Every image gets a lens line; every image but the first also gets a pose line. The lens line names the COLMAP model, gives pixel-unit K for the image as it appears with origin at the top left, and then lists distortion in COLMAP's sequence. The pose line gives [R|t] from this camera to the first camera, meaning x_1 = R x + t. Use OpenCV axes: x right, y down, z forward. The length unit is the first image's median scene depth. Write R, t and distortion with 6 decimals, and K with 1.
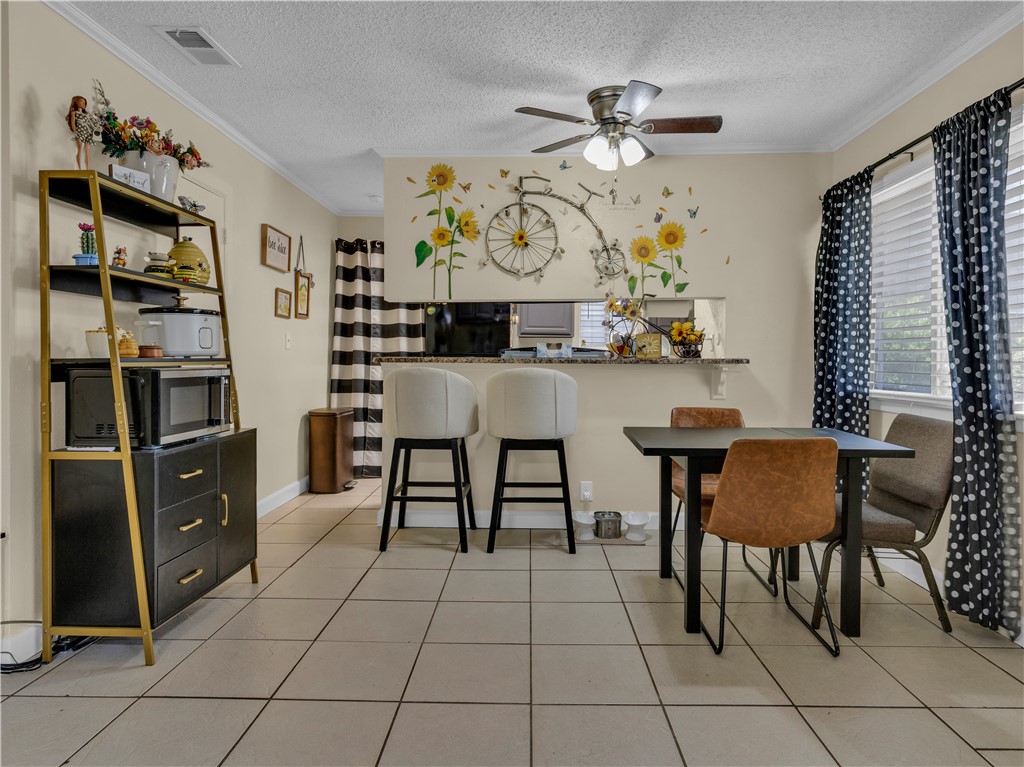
lens RADIAL K [[633.4, 0, 526.8], [0, 633.4, 368.2], [0, 0, 1]] dist [0.002089, -0.000831]
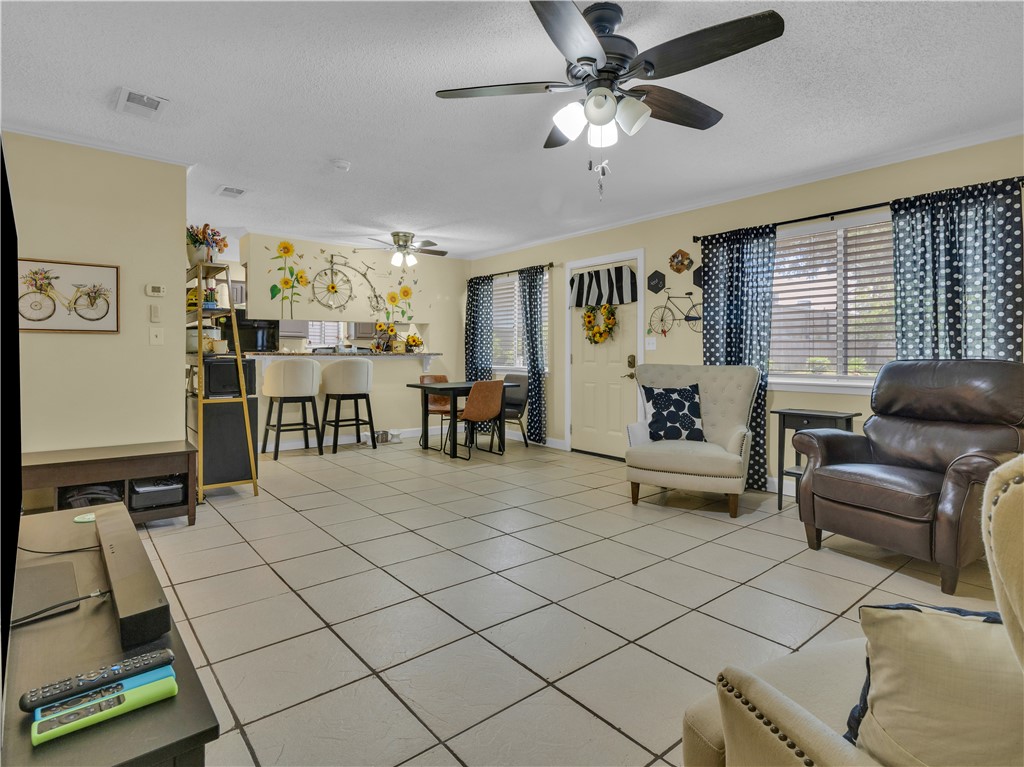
lens RADIAL K [[538.8, 0, 520.6], [0, 538.8, 373.4], [0, 0, 1]] dist [0.000220, -0.000376]
pose [[0.761151, -0.024705, 0.648104, -0.648892], [0.009630, 0.999595, 0.026794, 0.007662], [-0.648503, -0.014153, 0.761080, -0.583607]]
